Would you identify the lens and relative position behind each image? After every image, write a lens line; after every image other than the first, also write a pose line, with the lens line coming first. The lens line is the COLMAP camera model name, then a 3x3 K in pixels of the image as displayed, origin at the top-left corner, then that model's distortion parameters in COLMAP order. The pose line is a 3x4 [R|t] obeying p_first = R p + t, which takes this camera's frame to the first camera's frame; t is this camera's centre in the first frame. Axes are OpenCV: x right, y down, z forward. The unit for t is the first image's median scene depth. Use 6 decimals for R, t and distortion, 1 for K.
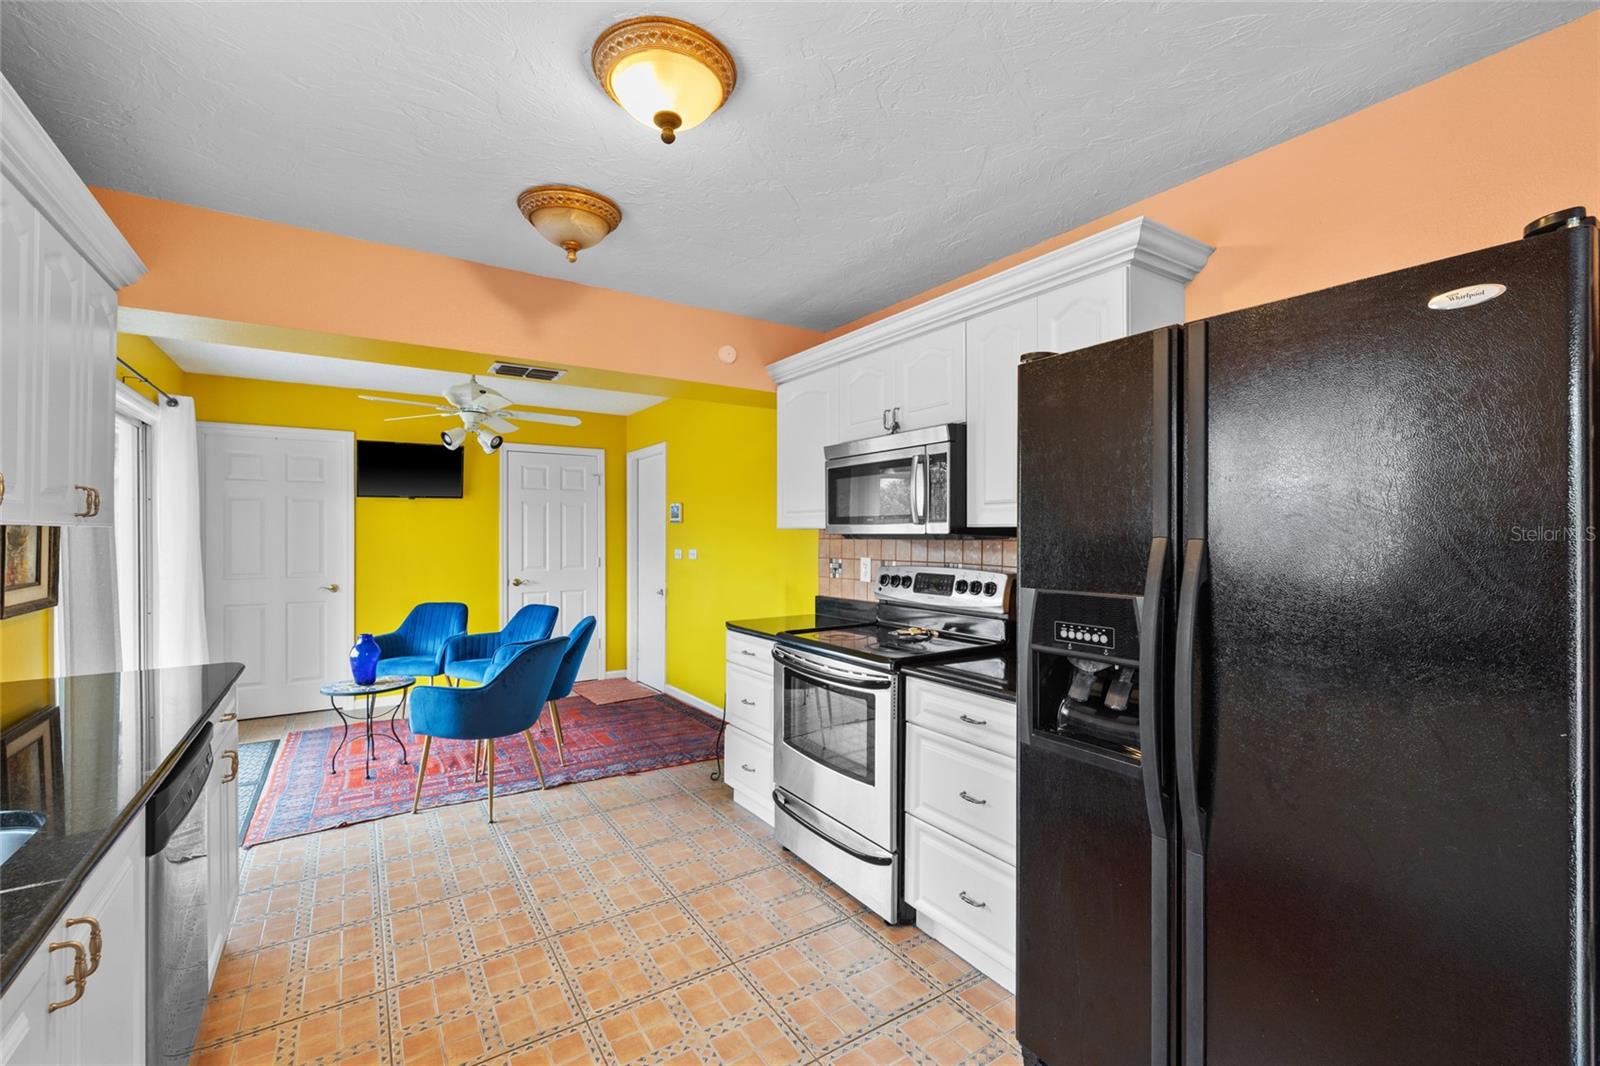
lens RADIAL K [[673.9, 0, 798.0], [0, 673.9, 534.7], [0, 0, 1]] dist [-0.004246, -0.000185]
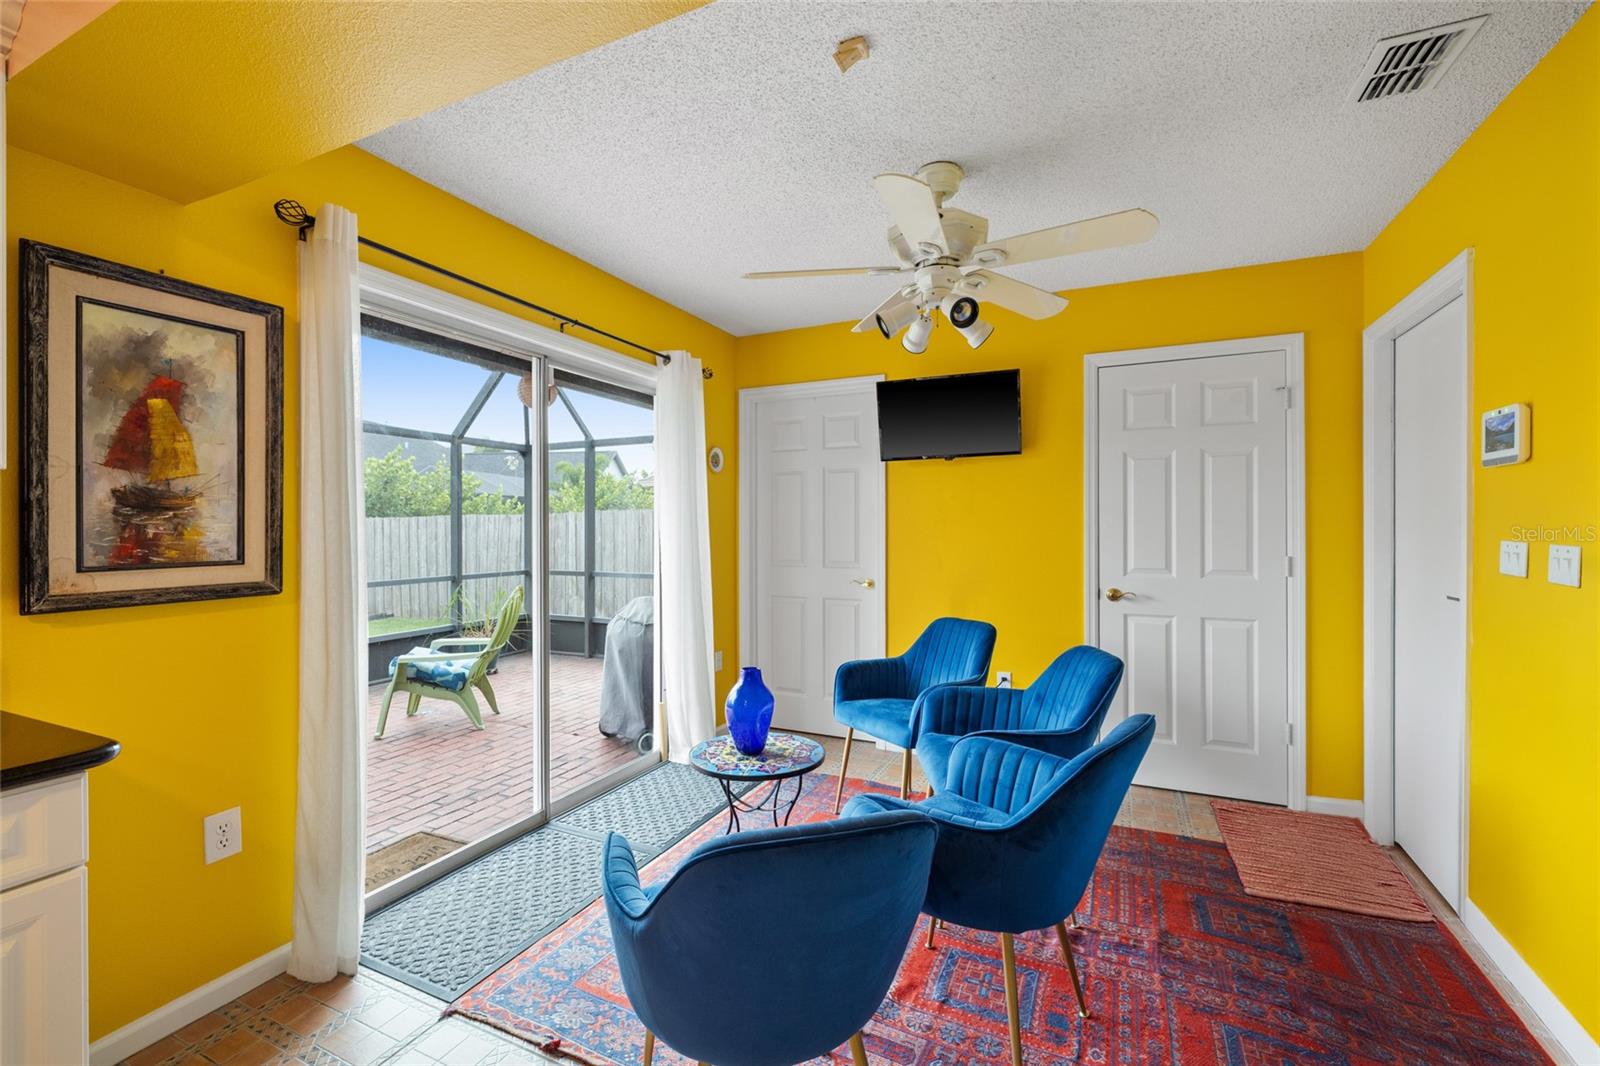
lens RADIAL K [[673.9, 0, 797.1], [0, 673.9, 530.5], [0, 0, 1]] dist [-0.004246, -0.000185]
pose [[0.522347, 0.000922, -0.852733, -0.079212], [0.000010, 0.999999, 0.001087, 0.017207], [0.852733, -0.000576, 0.522347, 0.524367]]
